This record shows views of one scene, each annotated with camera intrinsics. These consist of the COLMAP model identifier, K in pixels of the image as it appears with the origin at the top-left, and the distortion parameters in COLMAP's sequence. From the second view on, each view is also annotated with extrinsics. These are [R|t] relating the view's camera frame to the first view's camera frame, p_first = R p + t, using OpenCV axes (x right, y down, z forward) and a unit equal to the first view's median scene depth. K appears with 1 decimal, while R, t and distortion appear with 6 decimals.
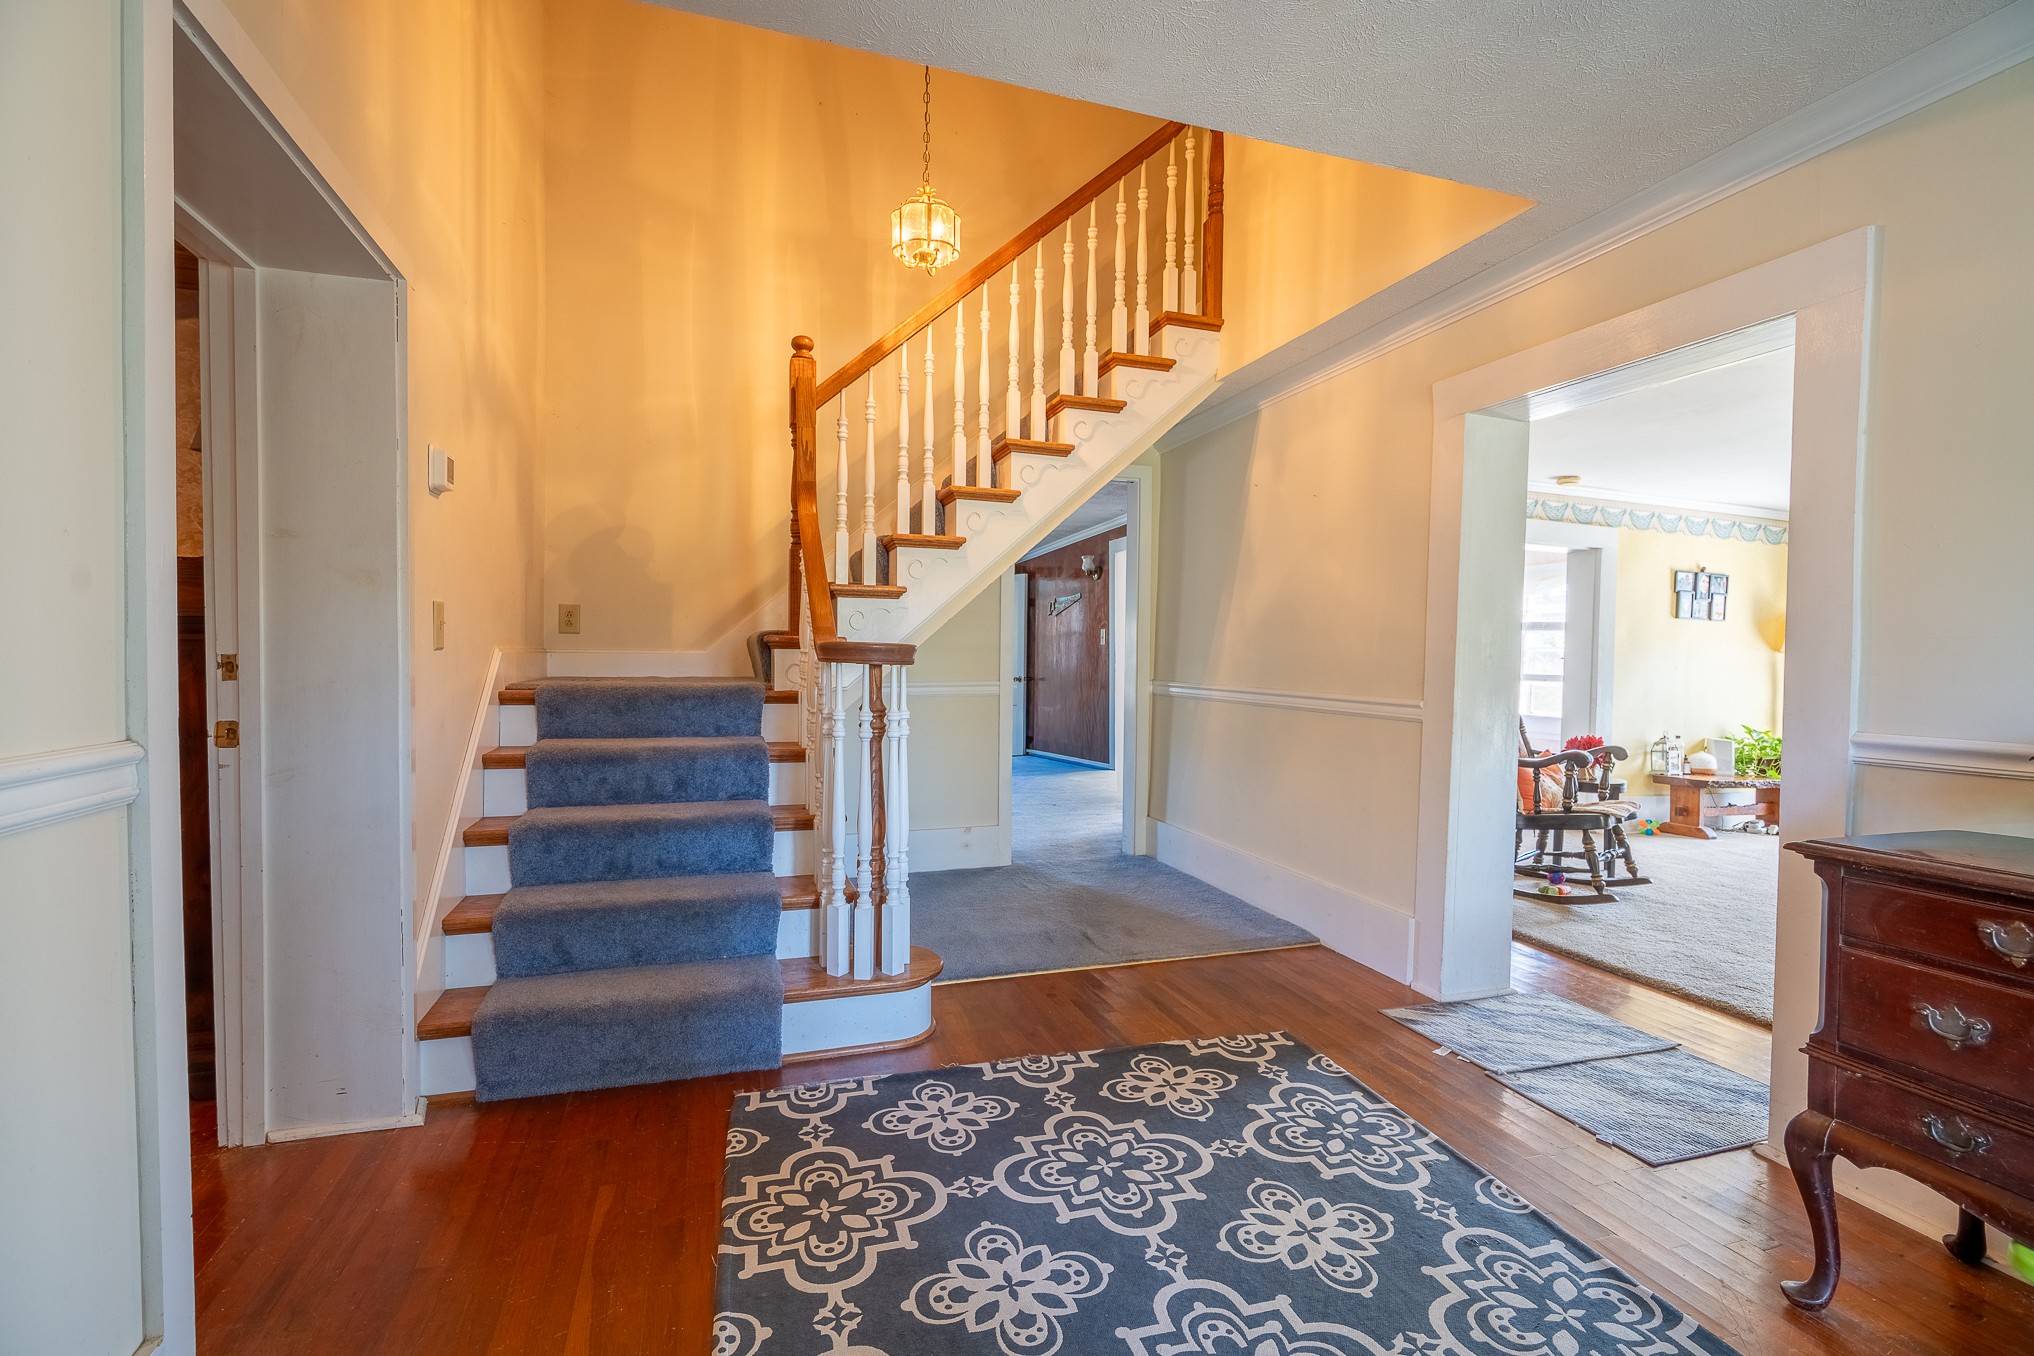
lens RADIAL K [[913.6, 0, 1017.0], [0, 913.6, 678.0], [0, 0, 1]] dist [0.000138, 0.000938]
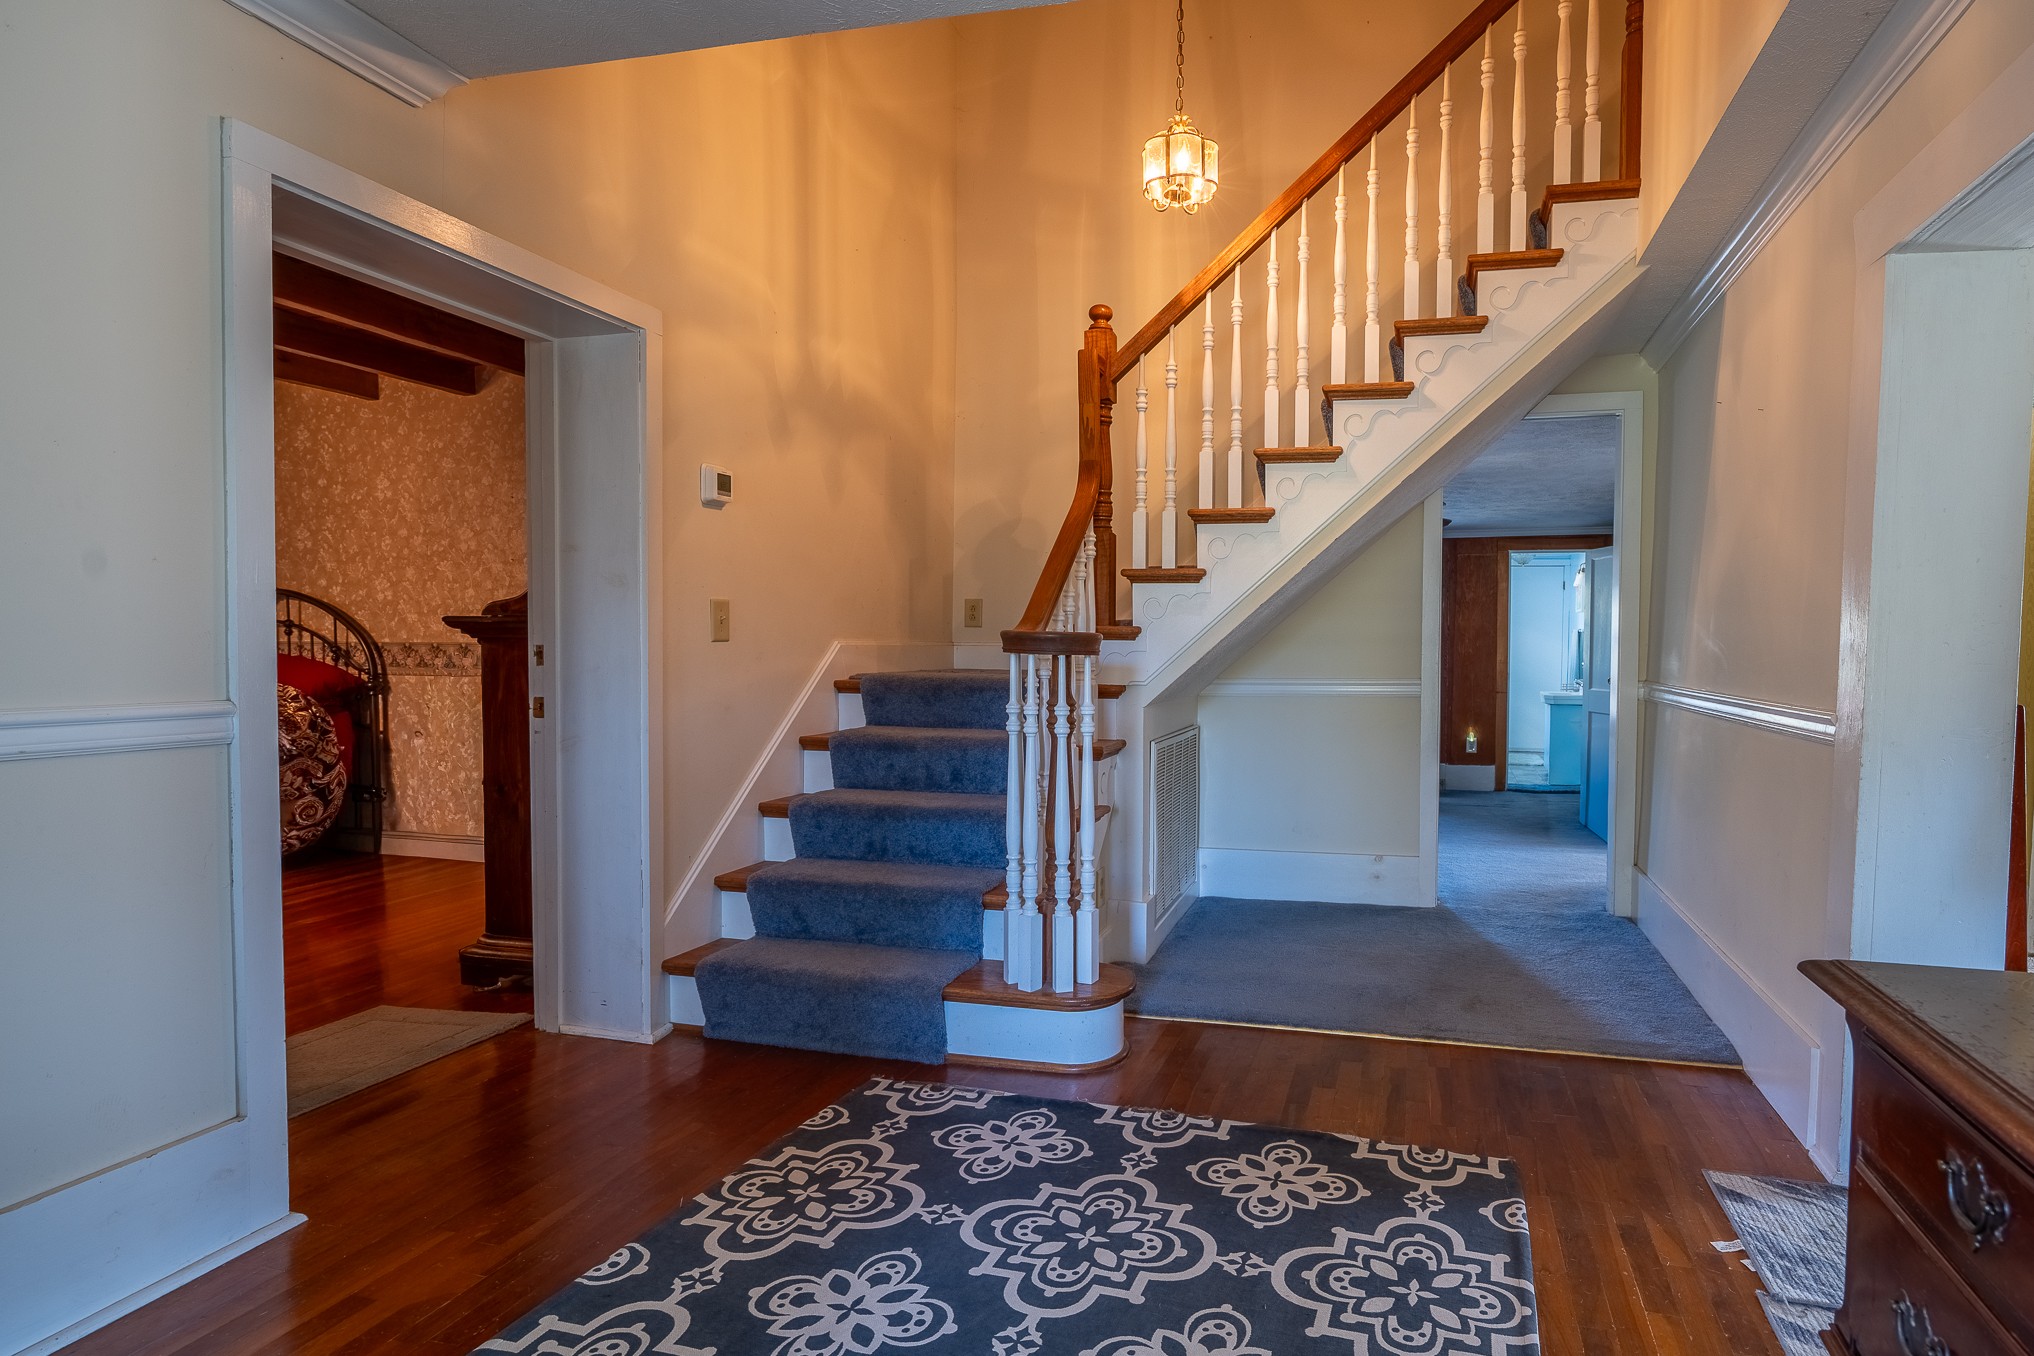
lens RADIAL K [[1028.7, 0, 1060.5], [0, 1028.7, 682.0], [0, 0, 1]] dist [-0.004989, 0.000884]
pose [[0.857013, 0.015923, -0.515049, 0.354616], [-0.012434, 0.999870, 0.010221, 0.000772], [0.515145, -0.002355, 0.857100, 0.100019]]
